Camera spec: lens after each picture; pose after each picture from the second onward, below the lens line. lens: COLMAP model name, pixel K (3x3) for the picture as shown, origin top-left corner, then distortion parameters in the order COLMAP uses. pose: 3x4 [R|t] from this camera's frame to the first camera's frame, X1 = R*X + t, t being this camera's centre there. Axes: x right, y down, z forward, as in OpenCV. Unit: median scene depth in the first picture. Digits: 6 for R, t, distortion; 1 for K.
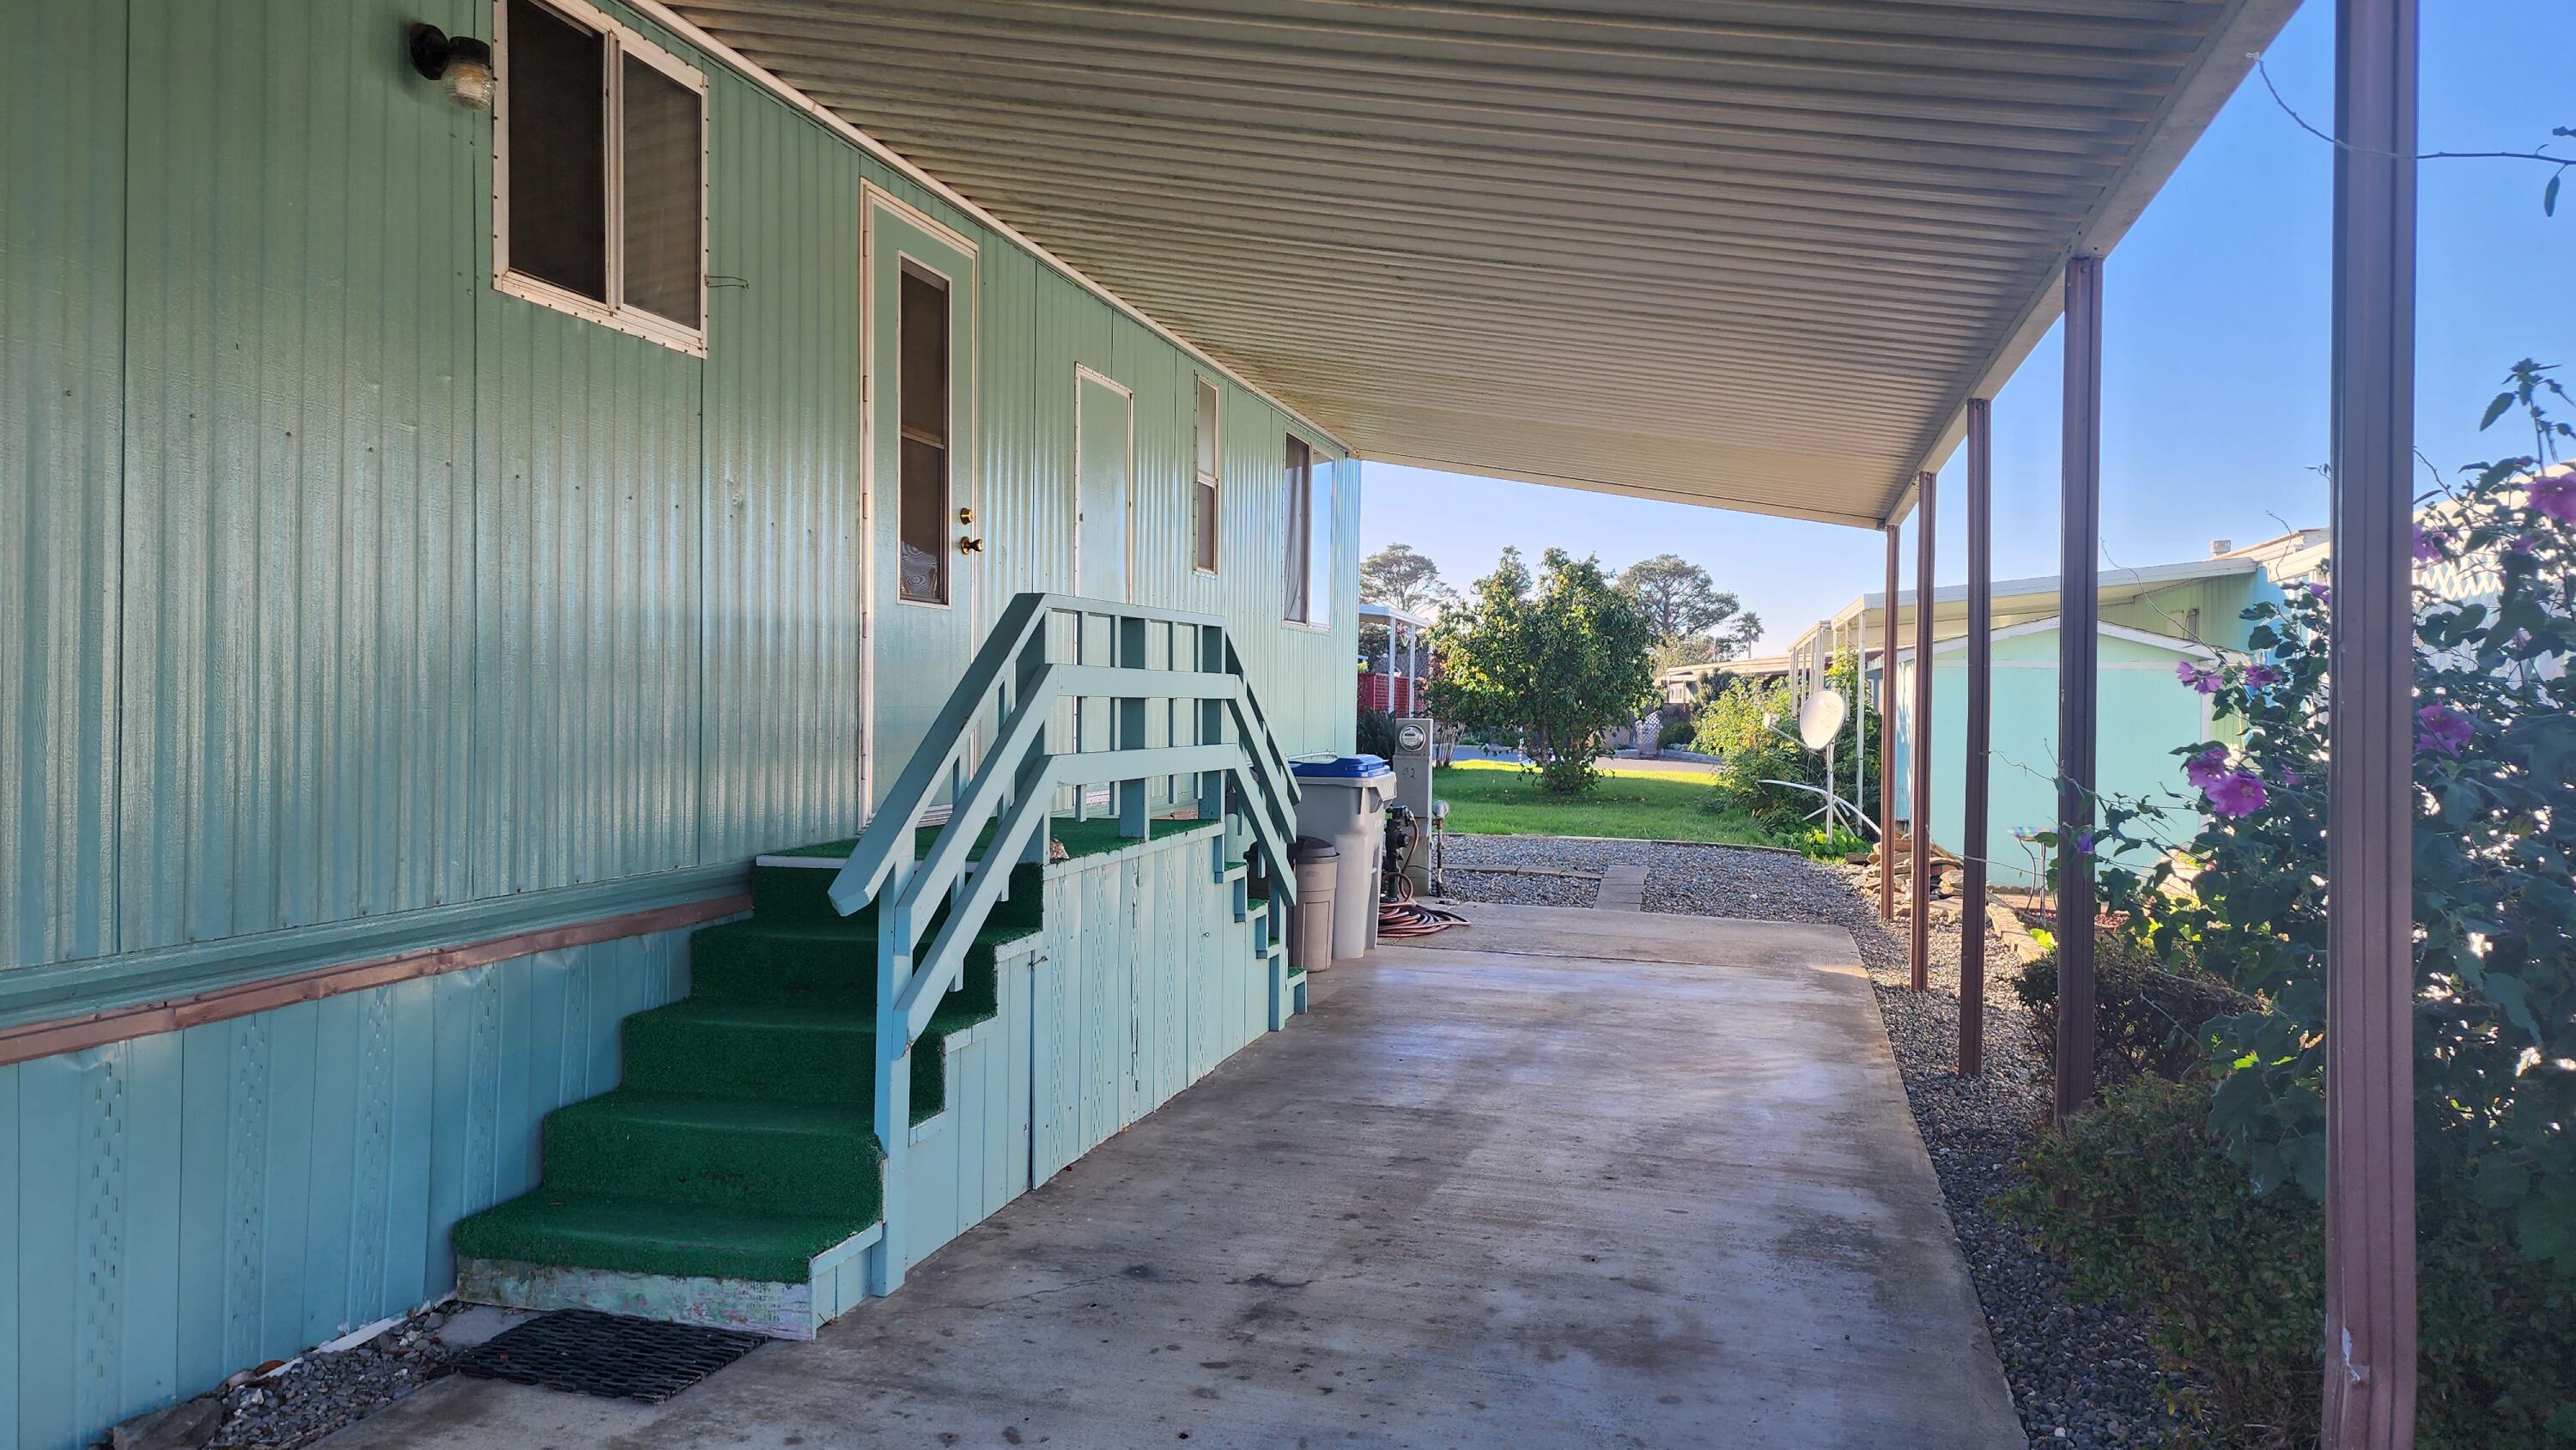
lens RADIAL K [[1717.6, 0, 1273.7], [0, 1717.6, 728.4], [0, 0, 1]] dist [0.040396, -0.024934]
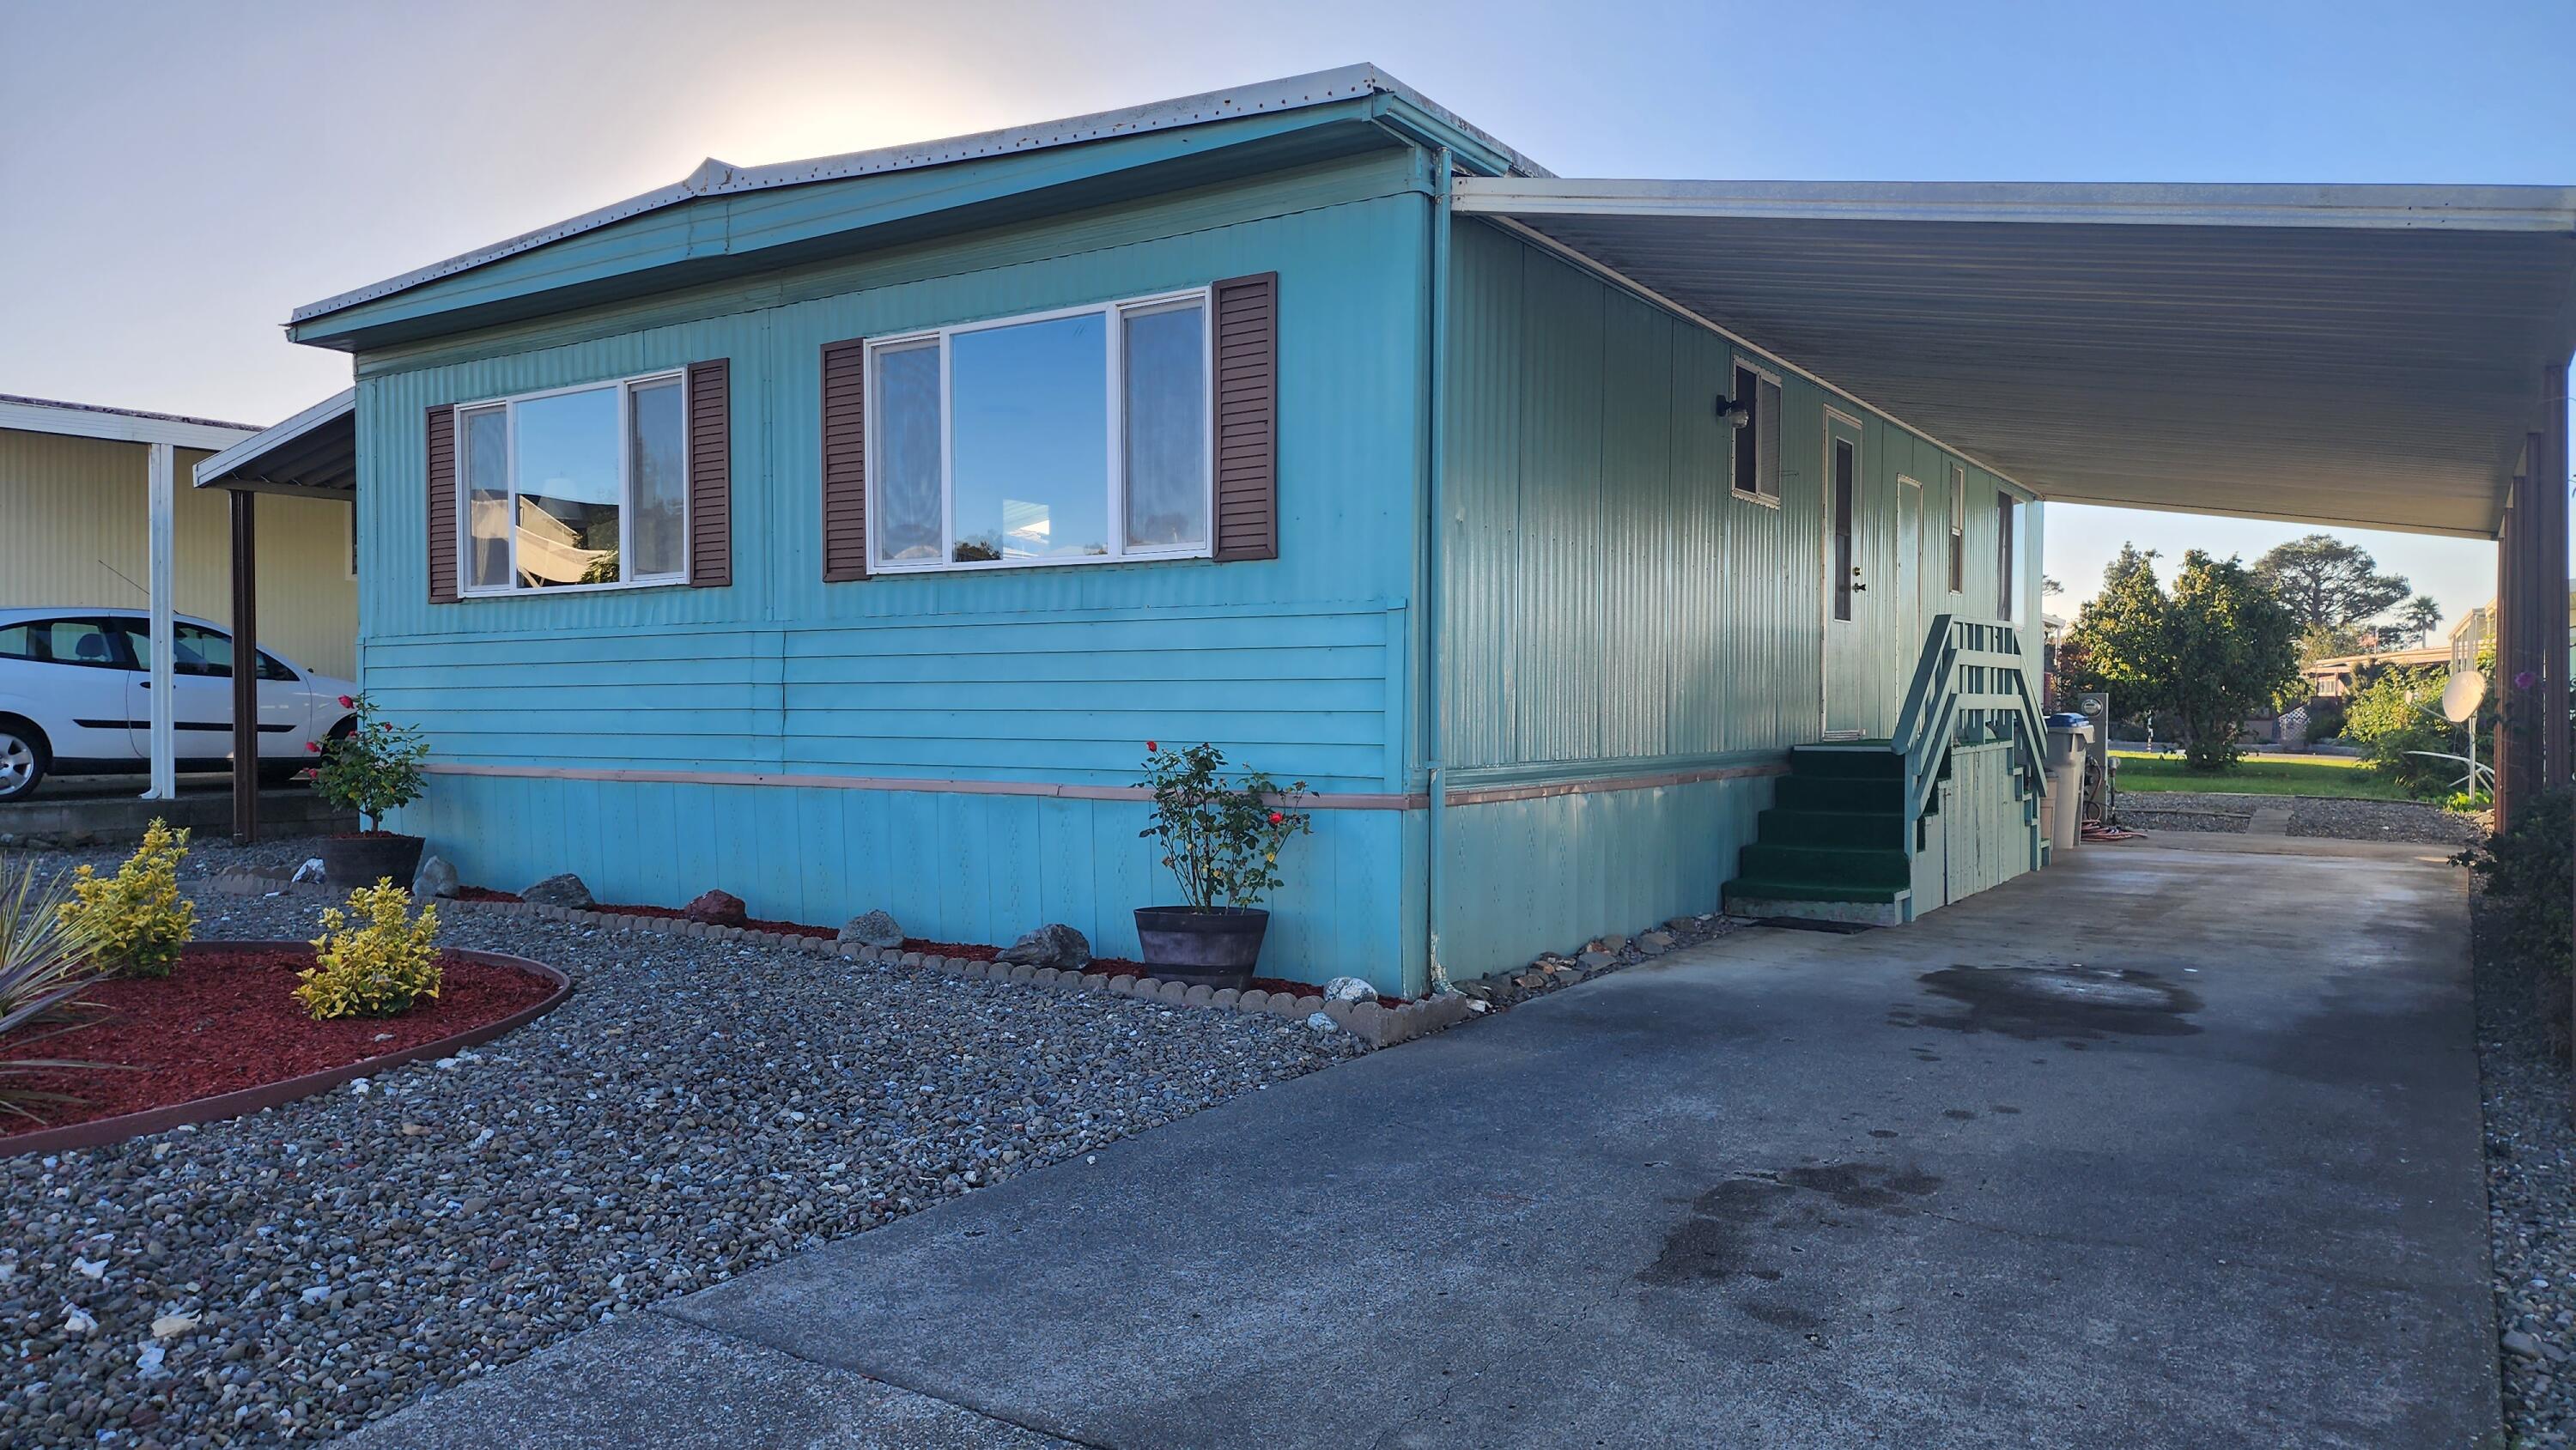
lens RADIAL K [[1717.6, 0, 1286.0], [0, 1717.6, 725.0], [0, 0, 1]] dist [0.040396, -0.024934]
pose [[0.951692, -0.004189, -0.307027, -0.056760], [0.002663, 0.999982, -0.005387, 0.013608], [0.307044, 0.004309, 0.951685, -0.266355]]
